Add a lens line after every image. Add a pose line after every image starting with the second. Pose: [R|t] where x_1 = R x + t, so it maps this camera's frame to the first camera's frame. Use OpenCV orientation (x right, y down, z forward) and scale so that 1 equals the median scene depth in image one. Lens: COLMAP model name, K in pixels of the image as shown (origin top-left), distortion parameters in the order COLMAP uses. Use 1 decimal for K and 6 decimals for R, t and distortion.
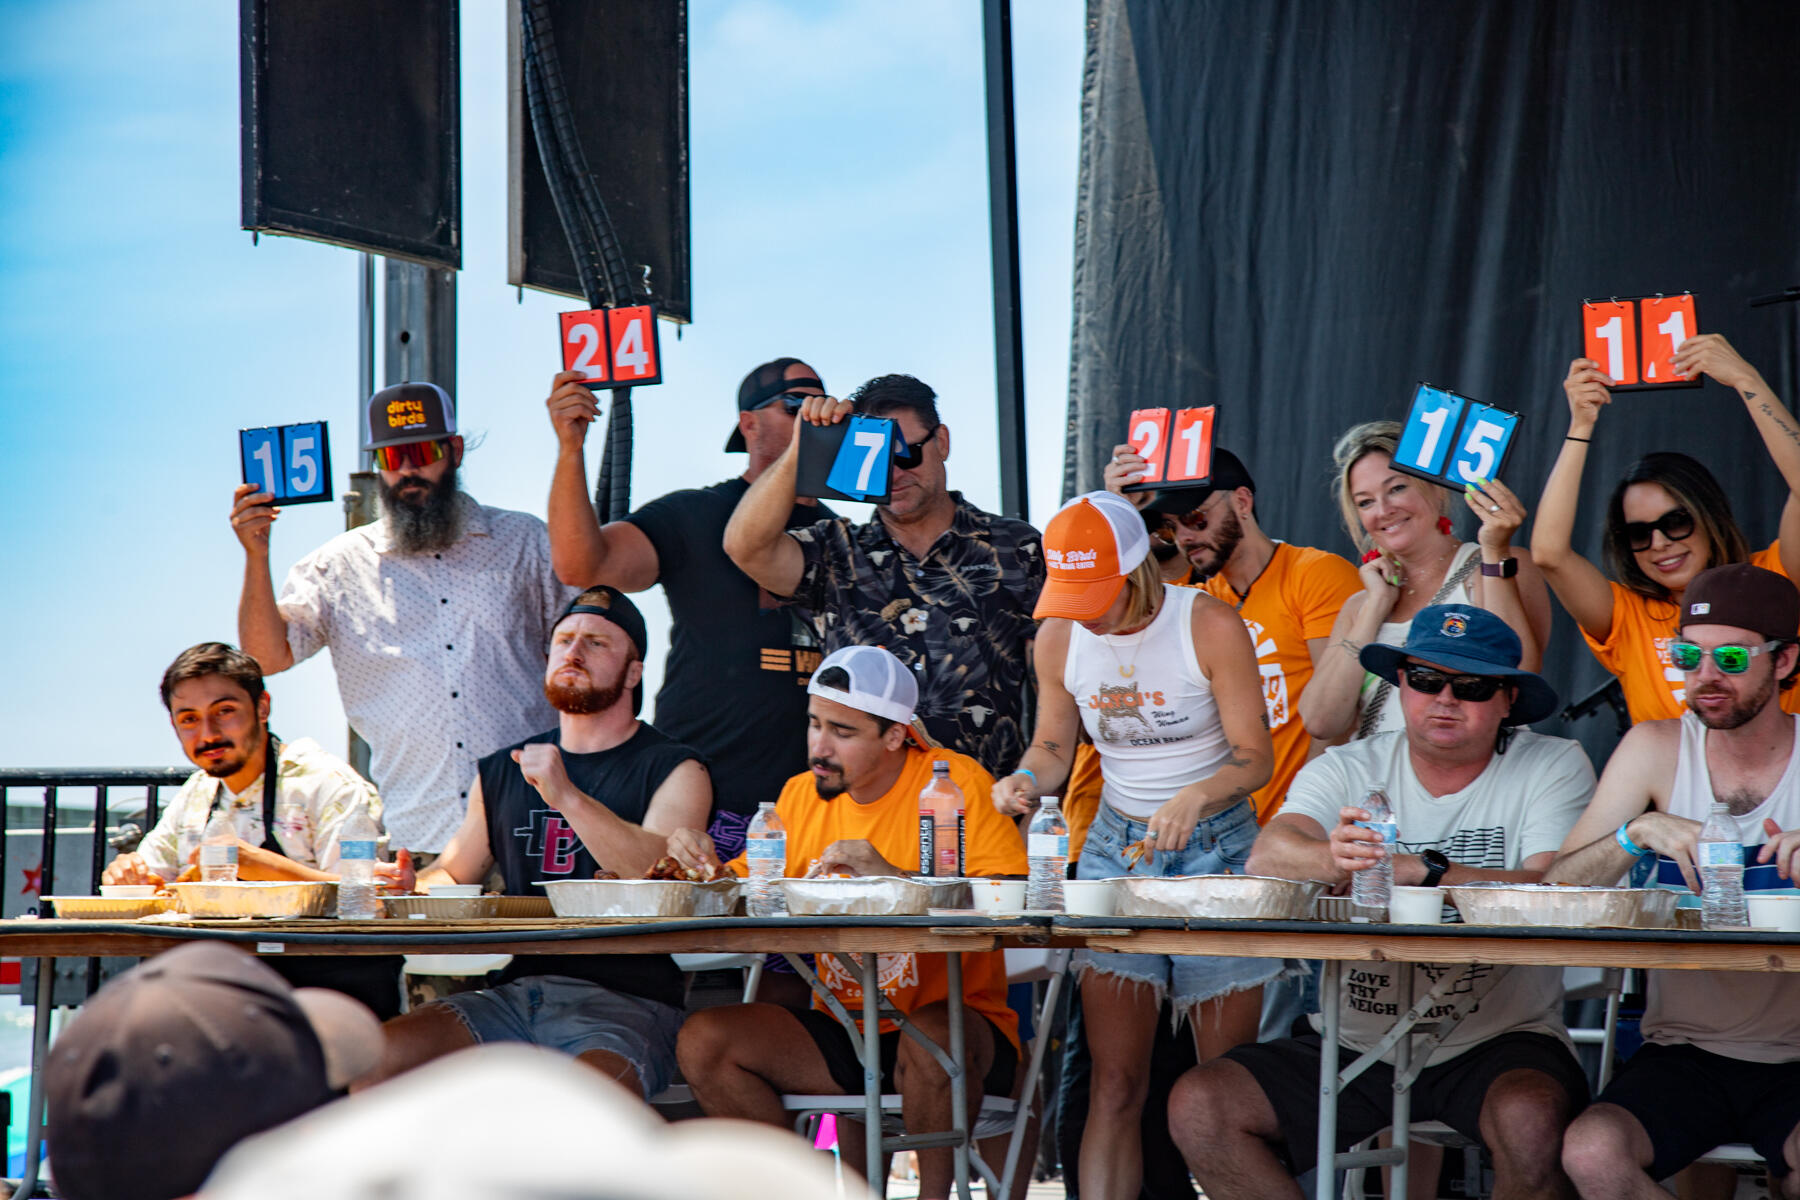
lens RADIAL K [[4410.1, 0, 860.1], [0, 4410.1, 620.7], [0, 0, 1]] dist [0.461966, 0.000000]
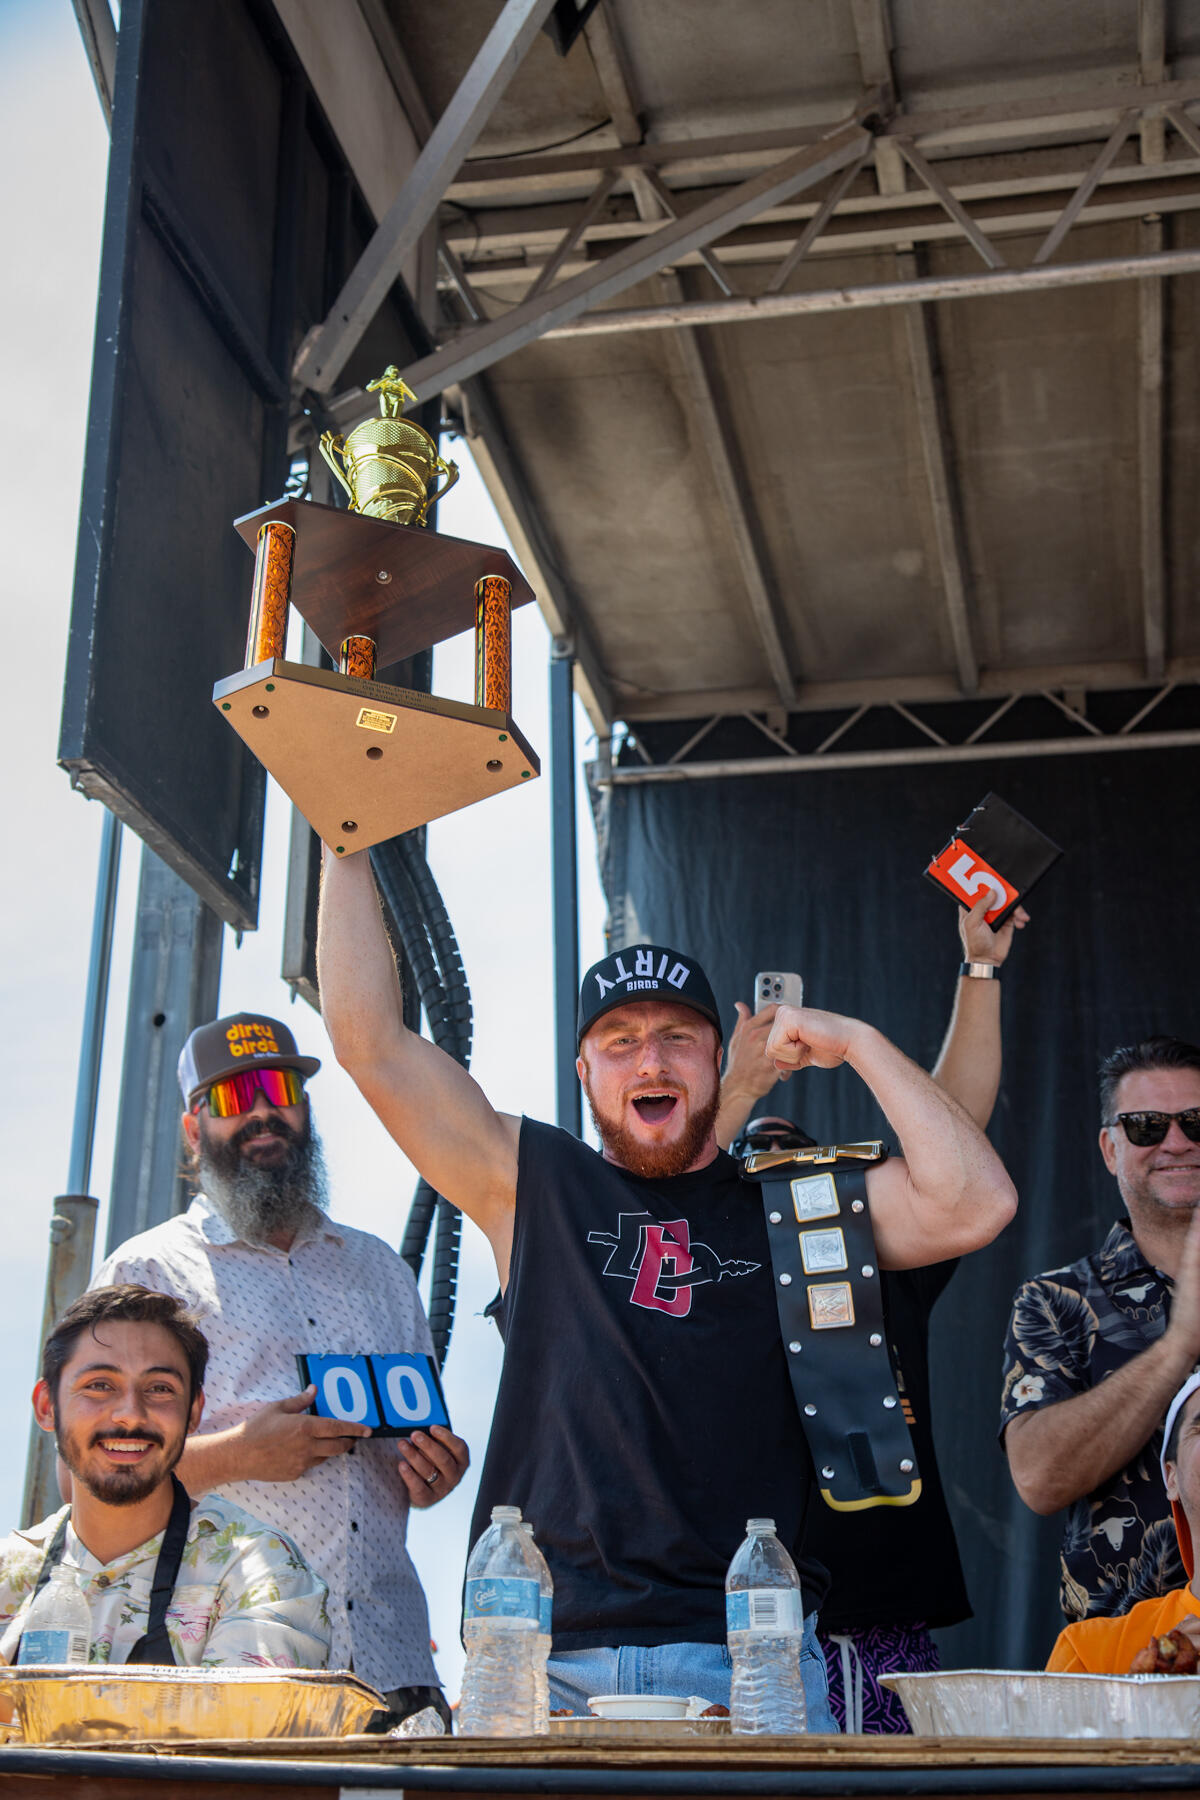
lens RADIAL K [[2632.1, 0, 604.8], [0, 2632.1, 899.8], [0, 0, 1]] dist [0.098847, 0.000000]
pose [[0.967315, 0.102403, 0.231981, -0.147312], [-0.030363, 0.955025, -0.294968, 0.053348], [-0.251753, 0.278284, 0.926919, 0.593105]]
